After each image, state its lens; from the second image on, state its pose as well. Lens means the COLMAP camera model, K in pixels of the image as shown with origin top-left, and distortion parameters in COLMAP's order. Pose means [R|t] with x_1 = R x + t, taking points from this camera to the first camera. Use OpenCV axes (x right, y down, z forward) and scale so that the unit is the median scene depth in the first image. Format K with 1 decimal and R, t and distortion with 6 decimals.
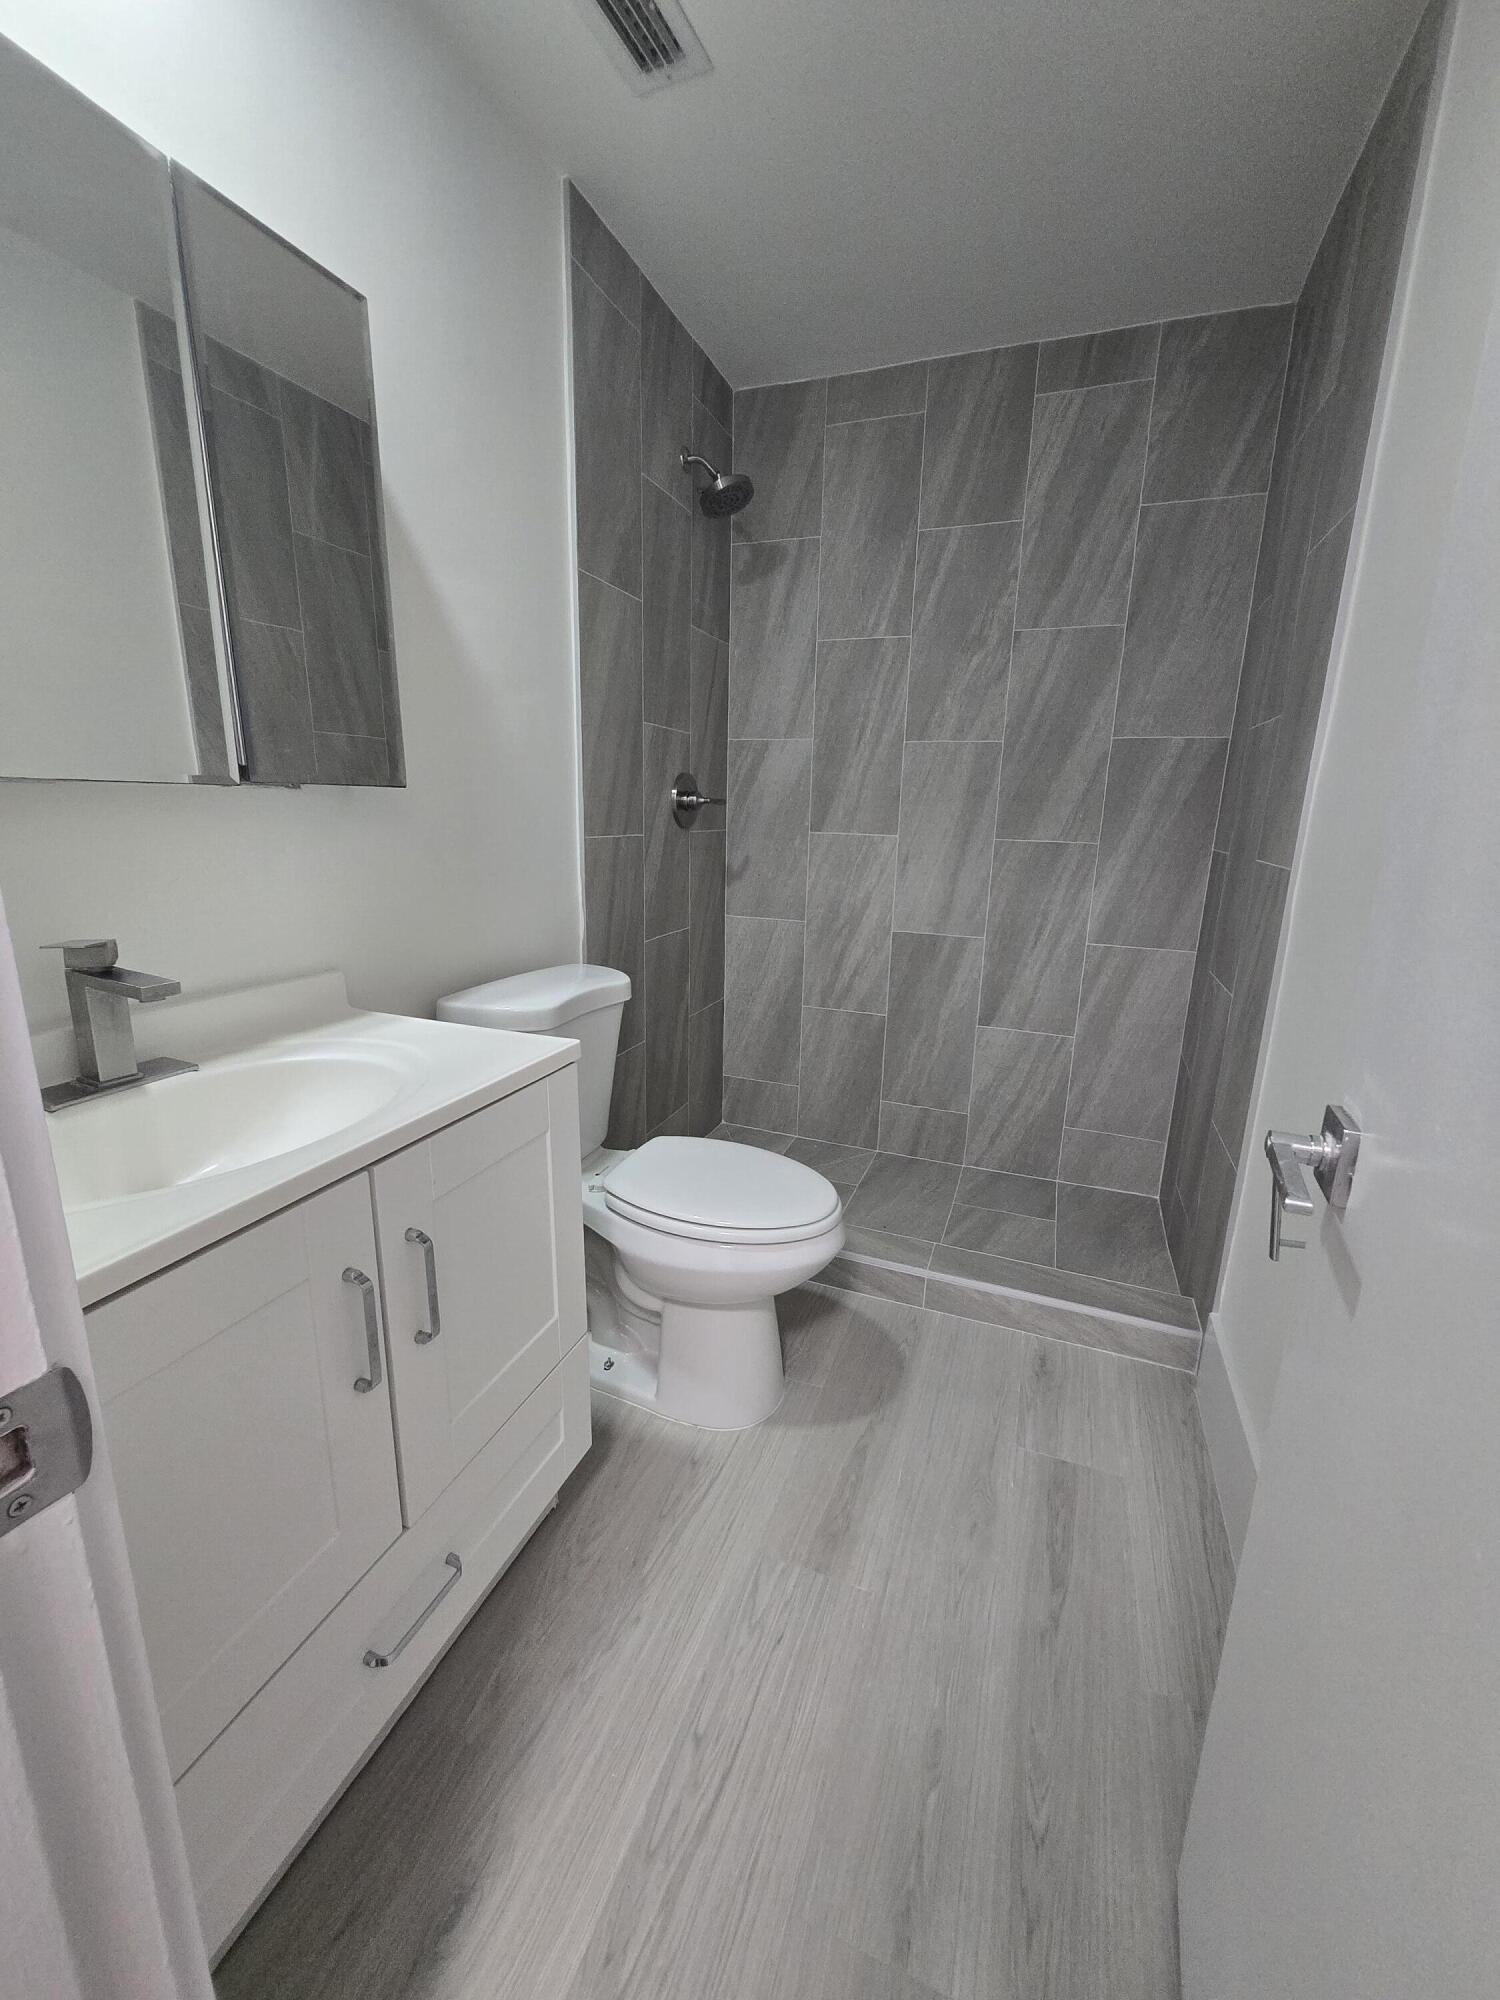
lens RADIAL K [[781.9, 0, 762.8], [0, 781.9, 987.1], [0, 0, 1]] dist [-0.000749, -0.000711]
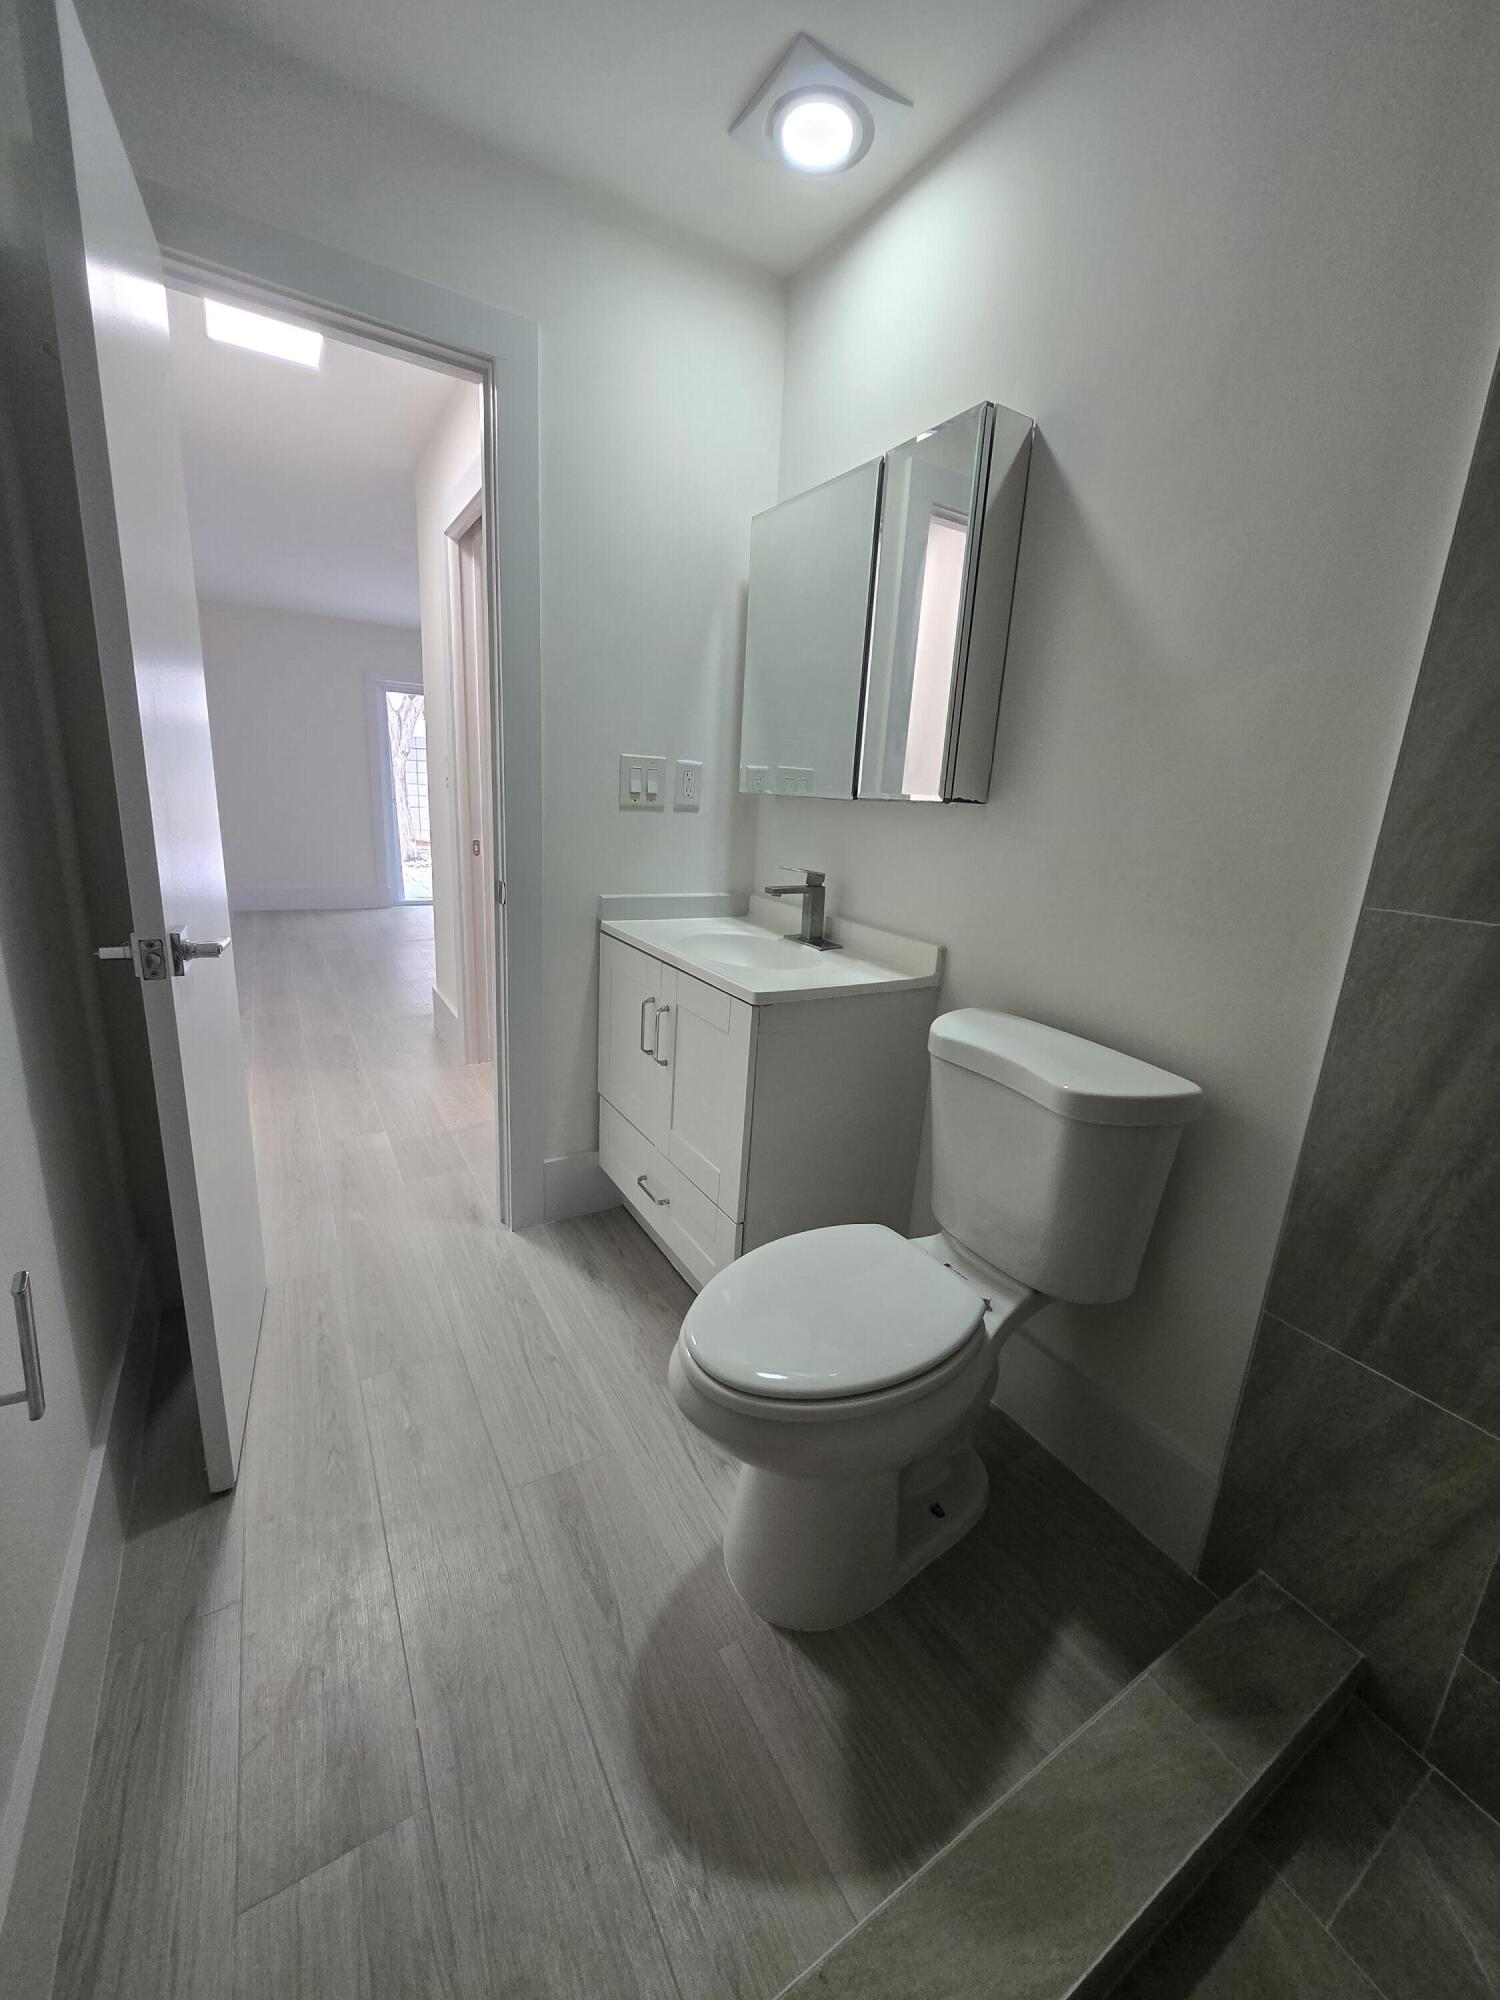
lens RADIAL K [[781.9, 0, 752.3], [0, 781.9, 1005.3], [0, 0, 1]] dist [-0.000749, -0.000711]
pose [[-0.616589, 0.155907, -0.771694, 0.358806], [-0.245959, 0.892986, 0.376935, -0.186670], [0.747879, 0.422219, -0.512258, 0.816457]]
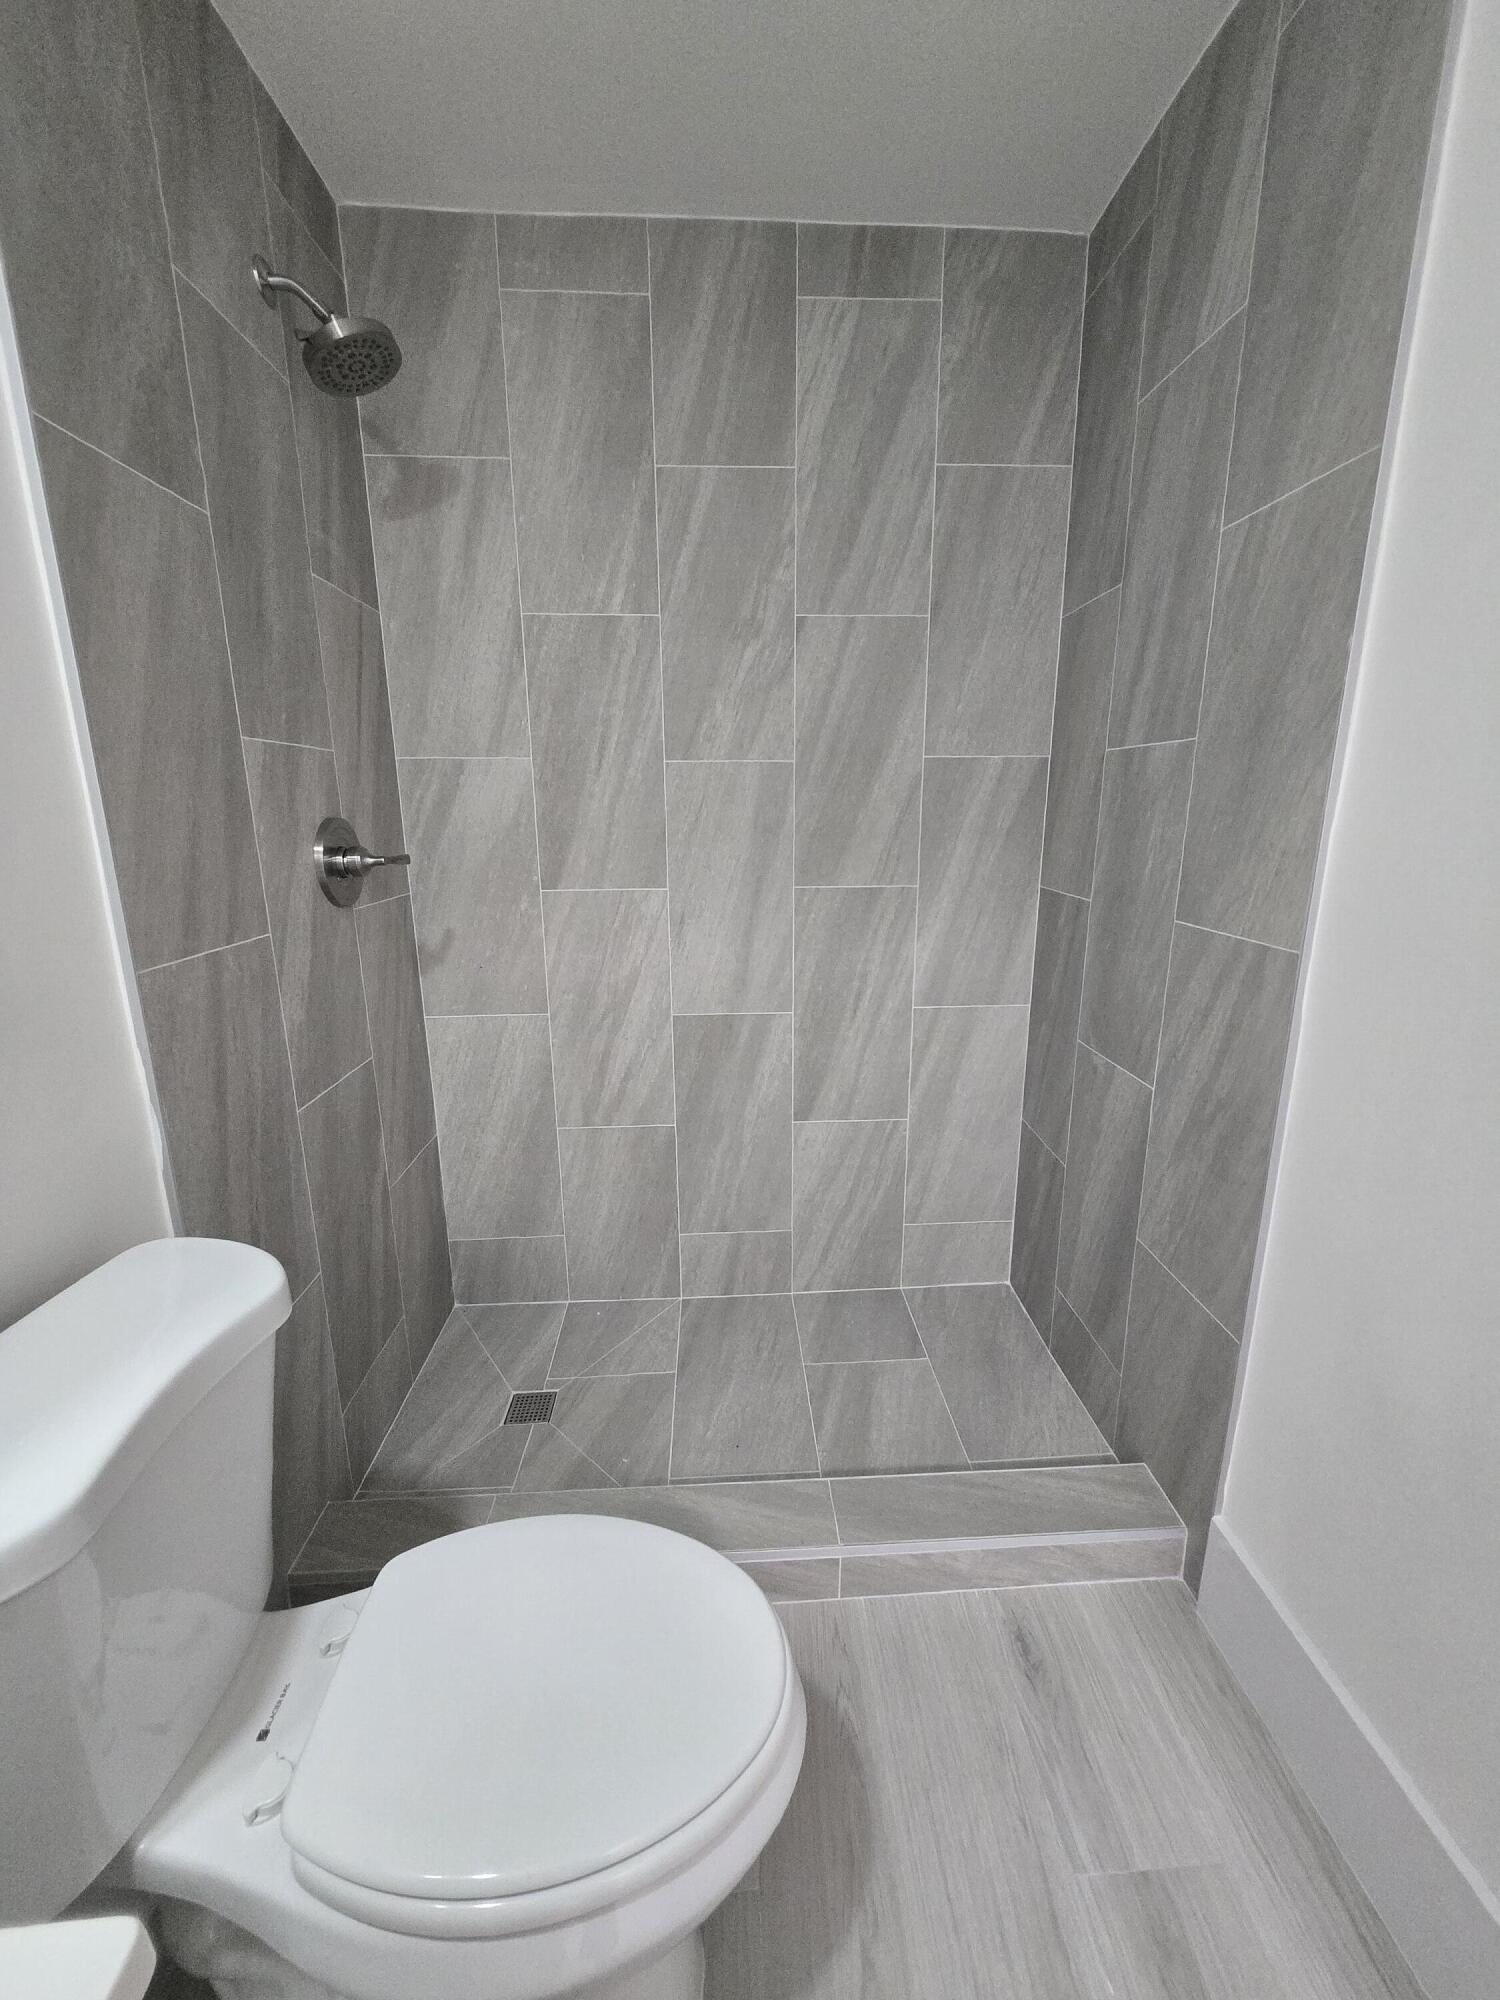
lens RADIAL K [[781.9, 0, 759.7], [0, 781.9, 992.6], [0, 0, 1]] dist [-0.000749, -0.000711]
pose [[0.915512, -0.122825, 0.383083, -0.047067], [0.119034, 0.992319, 0.033687, -0.123538], [-0.384278, 0.014759, 0.923099, 0.321518]]
